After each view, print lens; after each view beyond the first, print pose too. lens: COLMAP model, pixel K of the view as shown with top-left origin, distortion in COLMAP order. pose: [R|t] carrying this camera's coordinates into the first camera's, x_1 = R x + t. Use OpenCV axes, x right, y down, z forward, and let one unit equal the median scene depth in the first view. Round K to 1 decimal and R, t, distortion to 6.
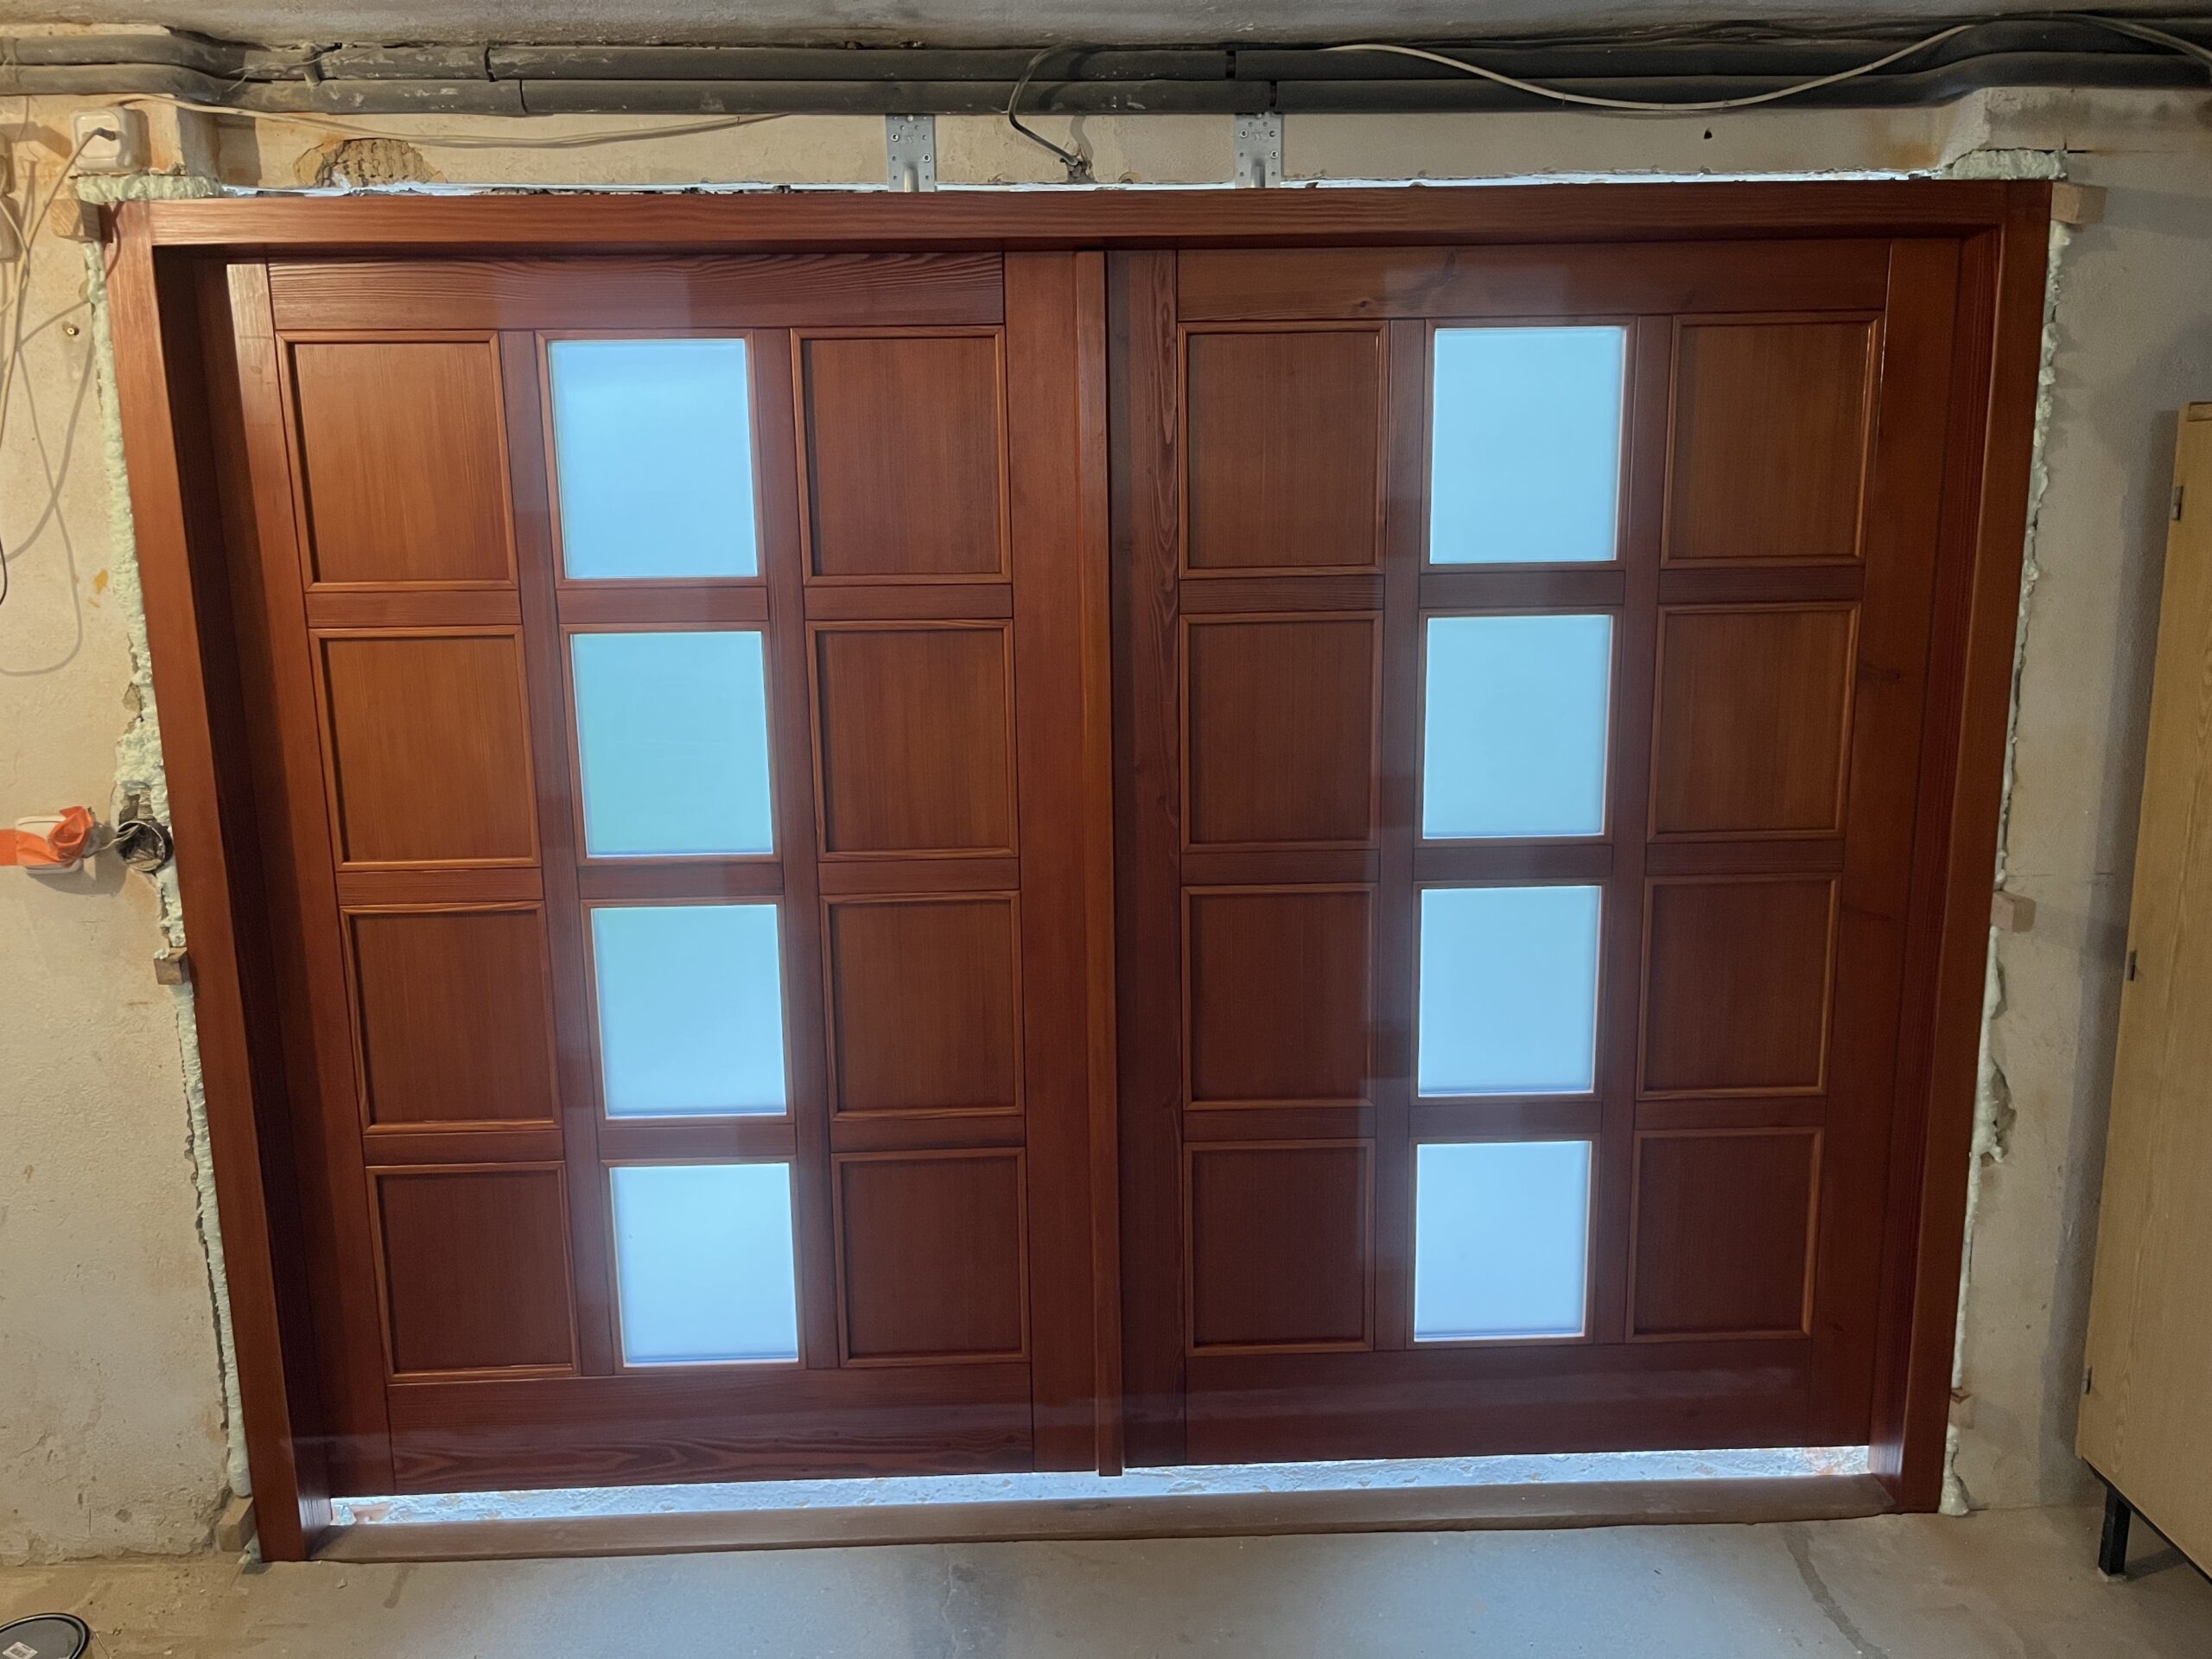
lens RADIAL K [[1690.6, 0, 1099.5], [0, 1690.6, 828.0], [0, 0, 1]] dist [0.054786, -0.093118]
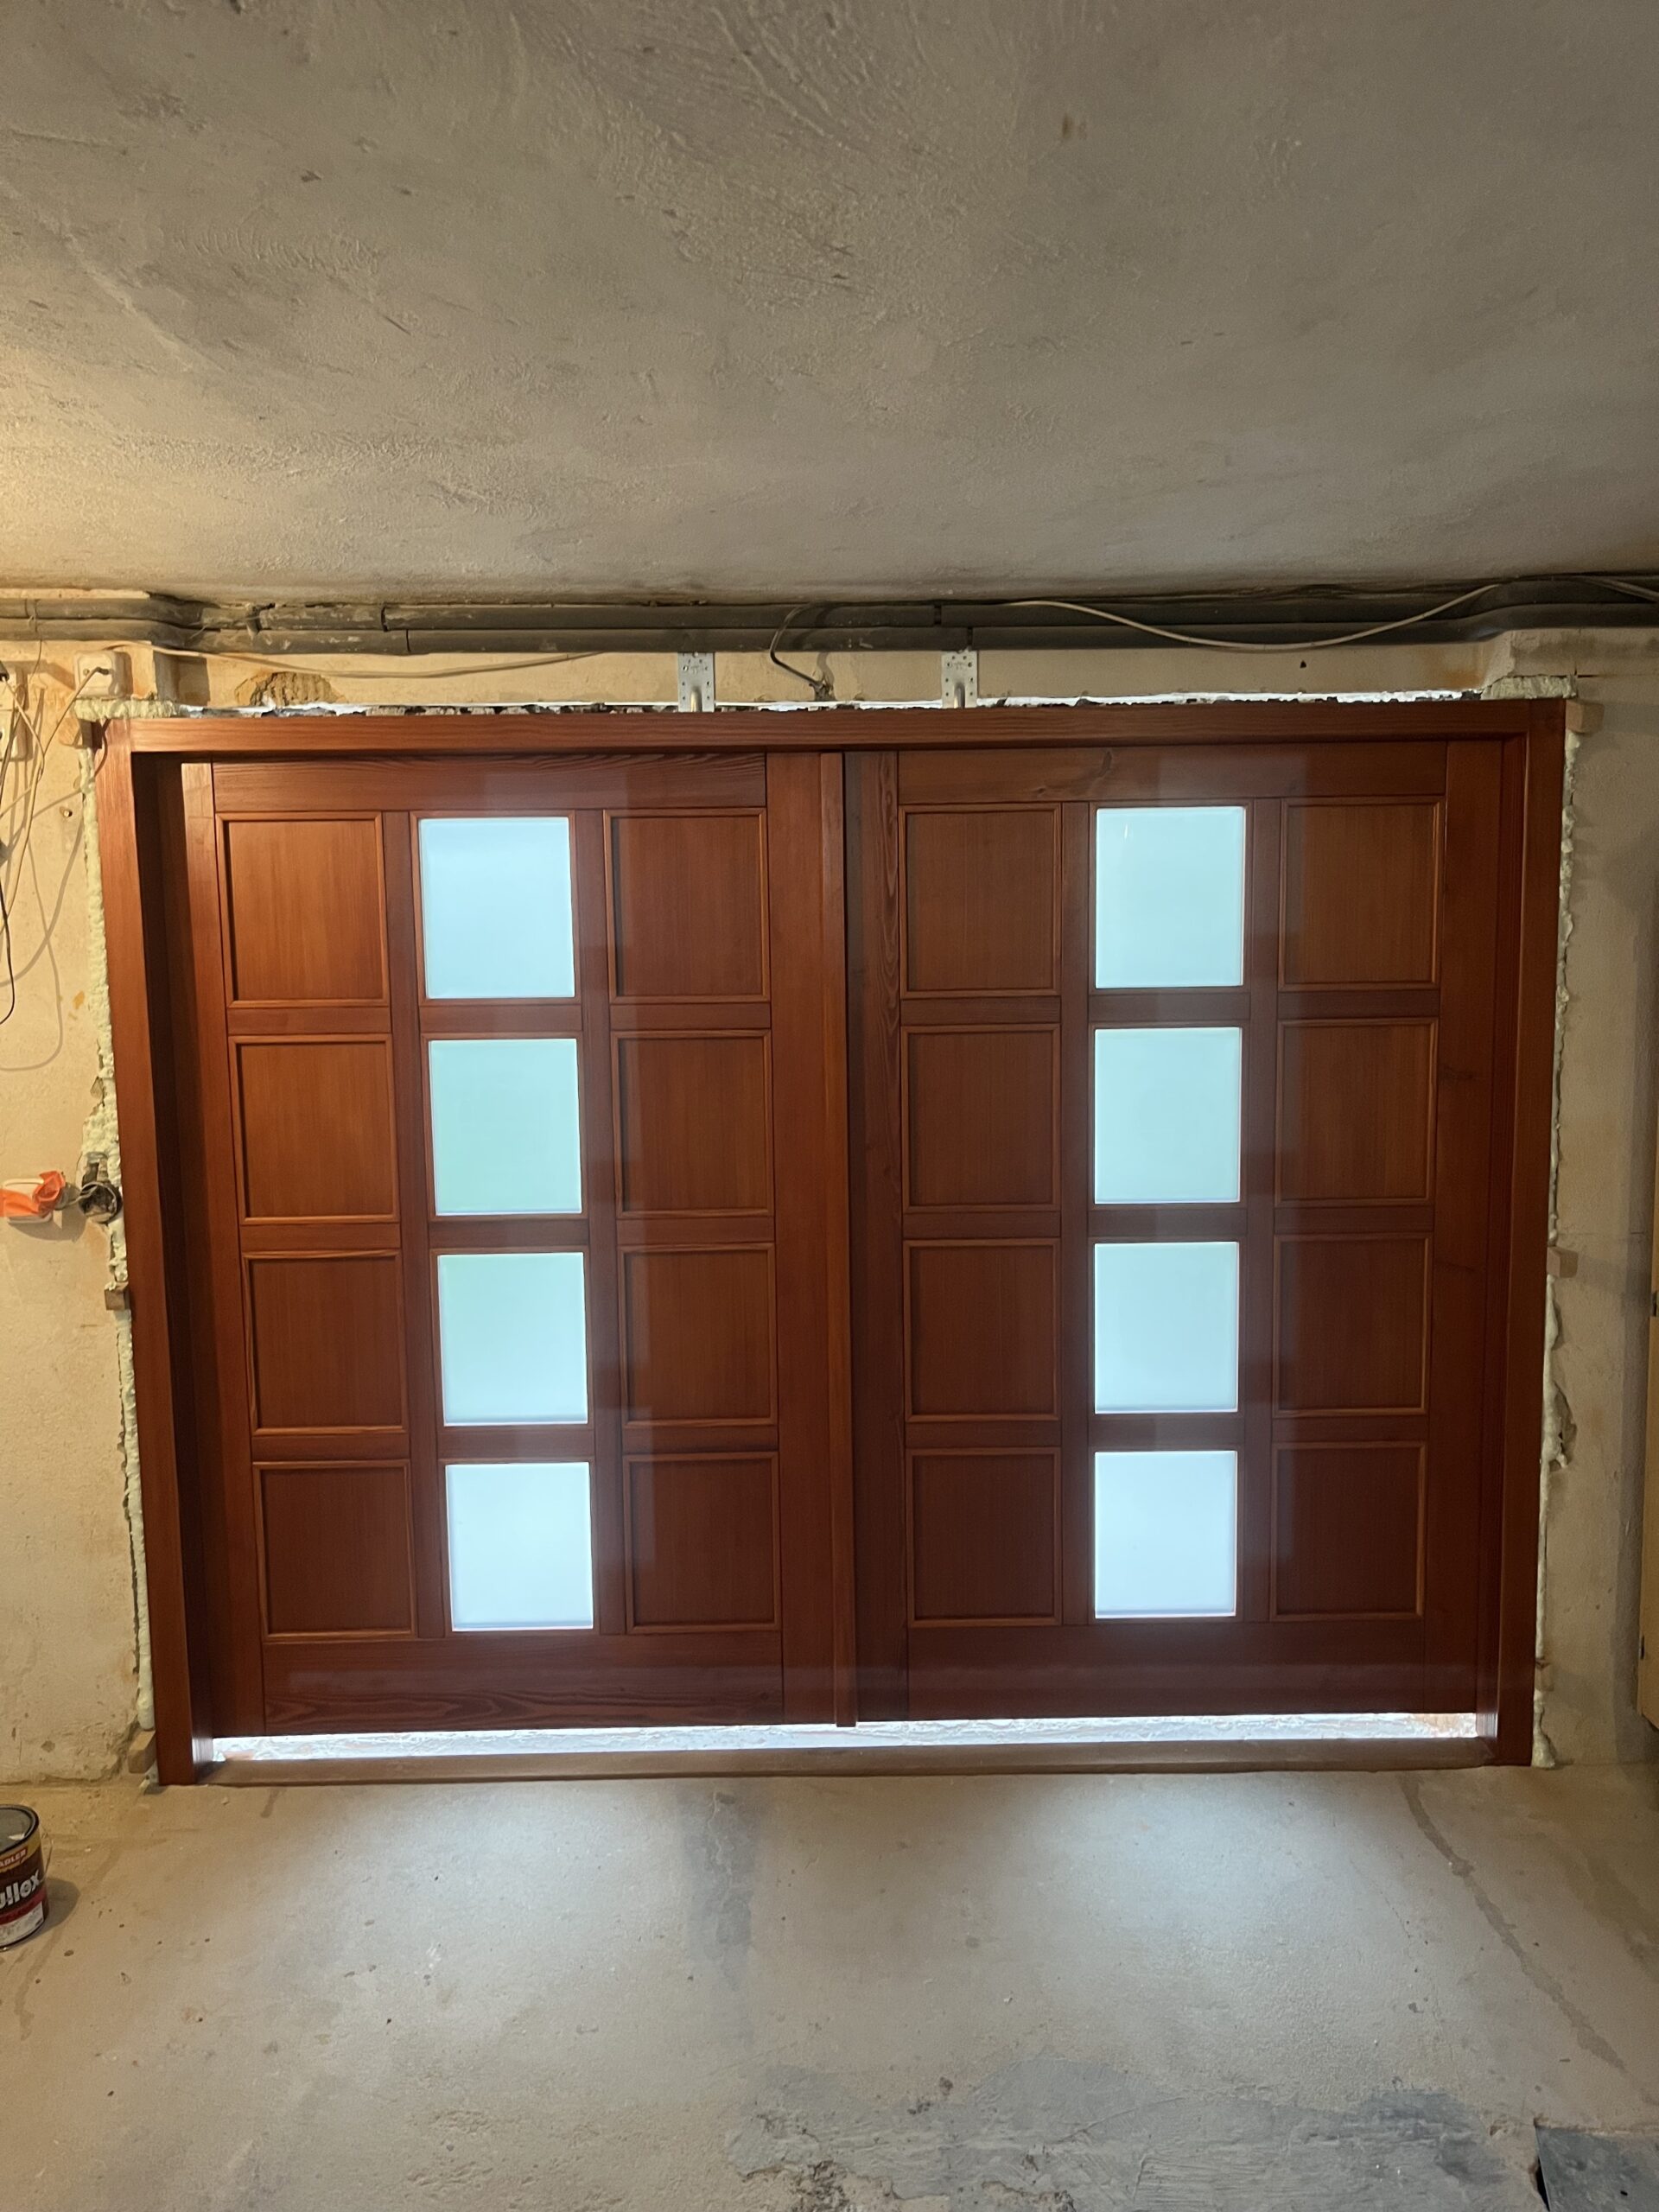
lens RADIAL K [[1690.6, 0, 830.8], [0, 1690.6, 1109.6], [0, 0, 1]] dist [0.054786, -0.093118]
pose [[0.999811, 0.003114, -0.019167, 0.019355], [-0.004545, 0.997167, -0.075077, 0.033855], [0.018879, 0.075150, 0.996993, -0.278313]]
